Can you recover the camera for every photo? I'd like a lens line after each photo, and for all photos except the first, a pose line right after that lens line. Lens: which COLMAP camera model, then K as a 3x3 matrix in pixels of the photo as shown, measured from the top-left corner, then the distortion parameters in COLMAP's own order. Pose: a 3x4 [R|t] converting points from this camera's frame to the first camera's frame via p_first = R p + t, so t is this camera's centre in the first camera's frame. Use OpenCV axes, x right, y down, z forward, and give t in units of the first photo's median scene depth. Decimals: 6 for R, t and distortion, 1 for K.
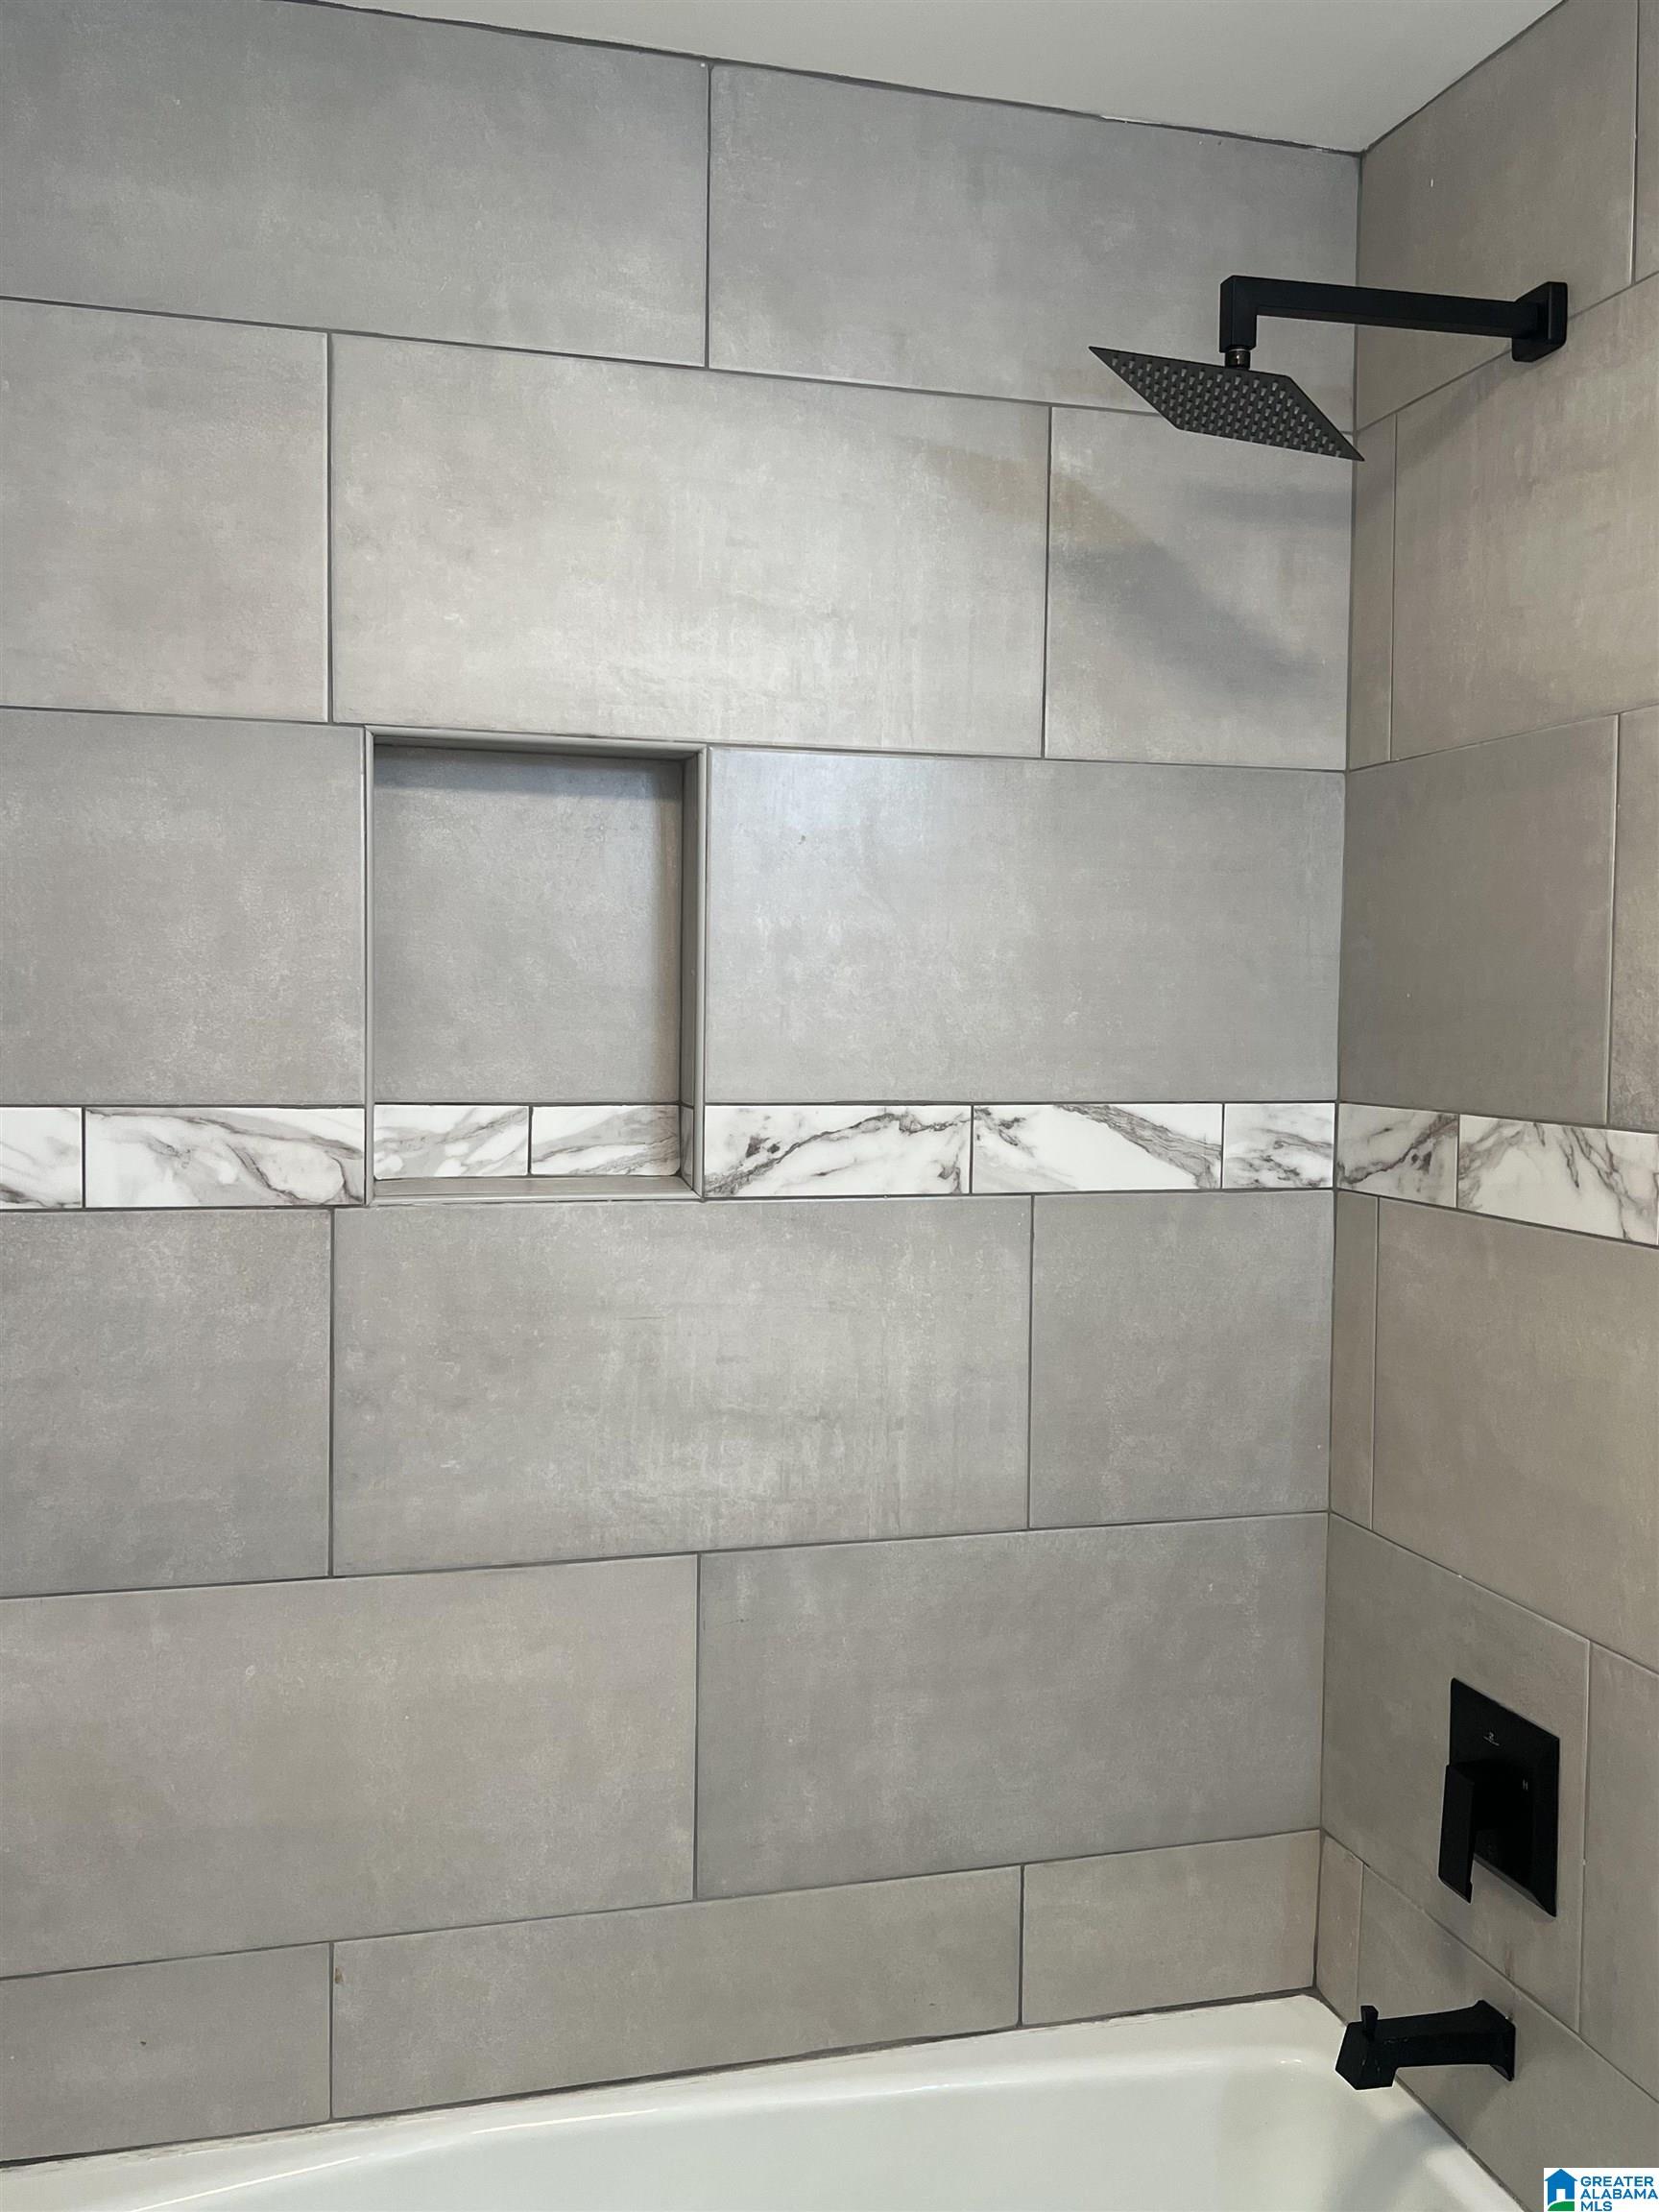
lens RADIAL K [[1912.5, 0, 825.0], [0, 1912.5, 1104.8], [0, 0, 1]] dist [0.042141, -0.040324]
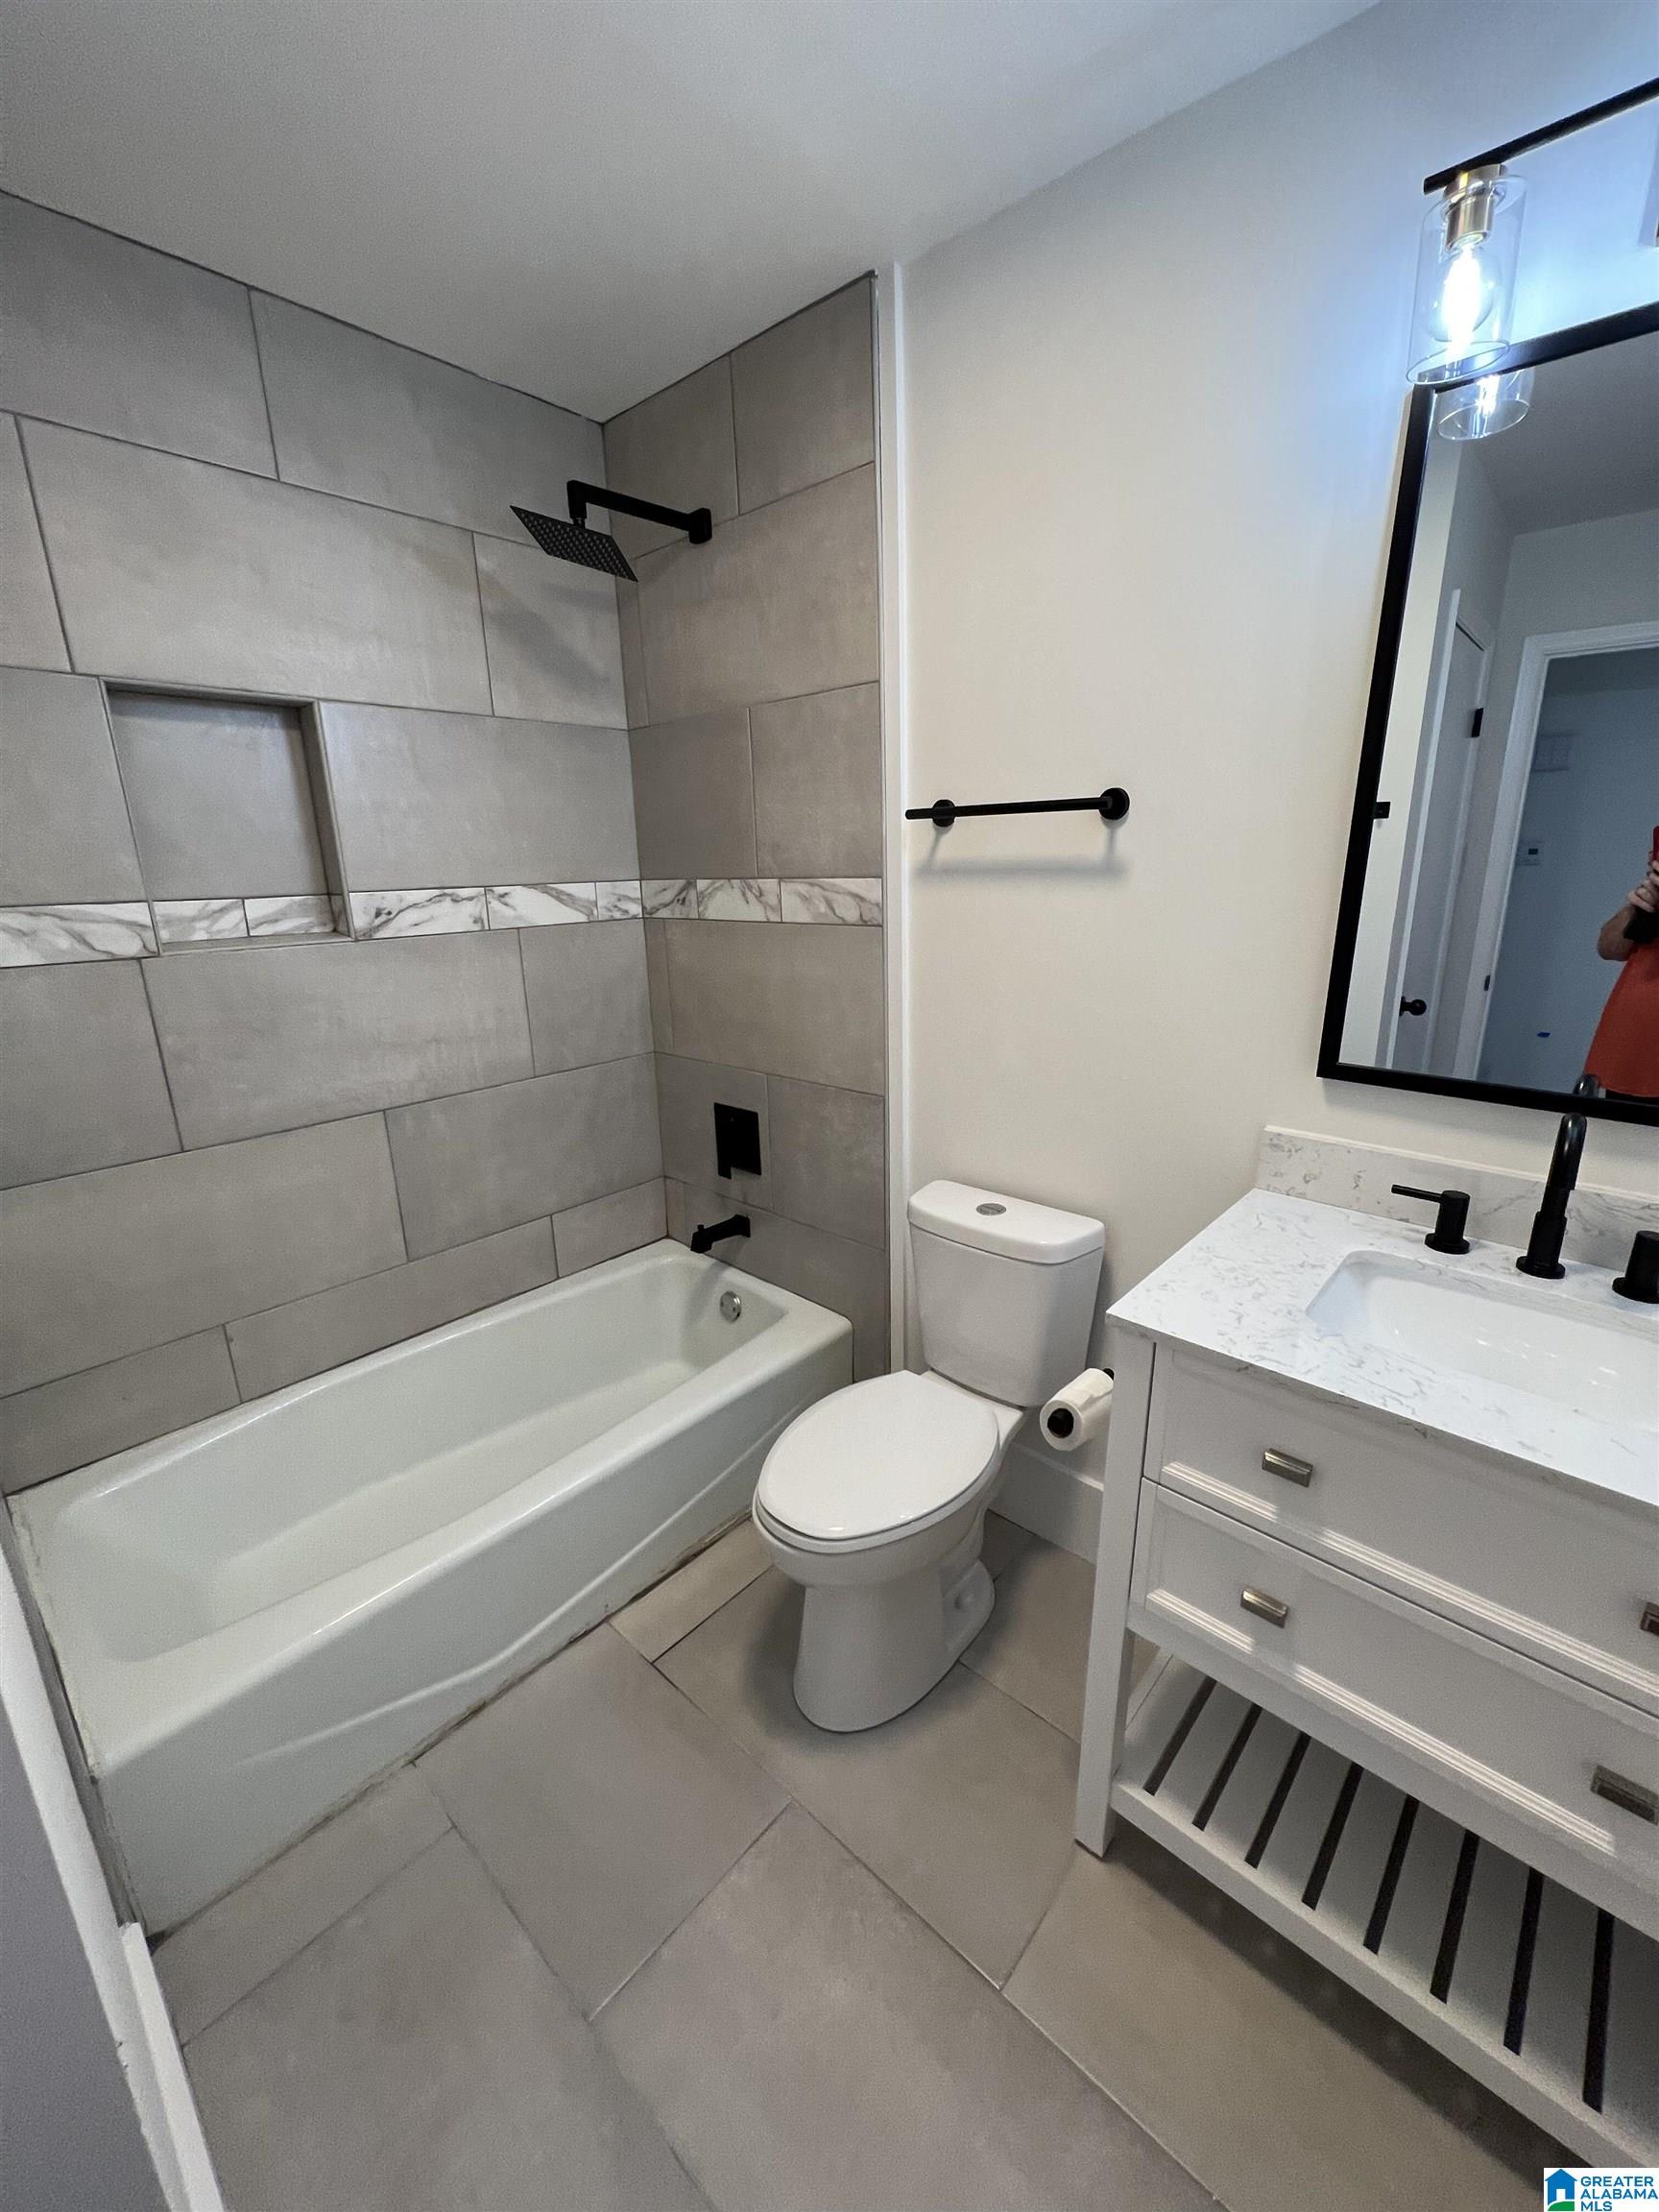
lens RADIAL K [[884.1, 0, 836.3], [0, 884.1, 1107.0], [0, 0, 1]] dist [0.000699, -0.000411]
pose [[0.841042, -0.177218, 0.511118, -0.145945], [0.064850, 0.971034, 0.229972, 0.038034], [-0.537069, -0.160270, 0.828173, -0.080626]]
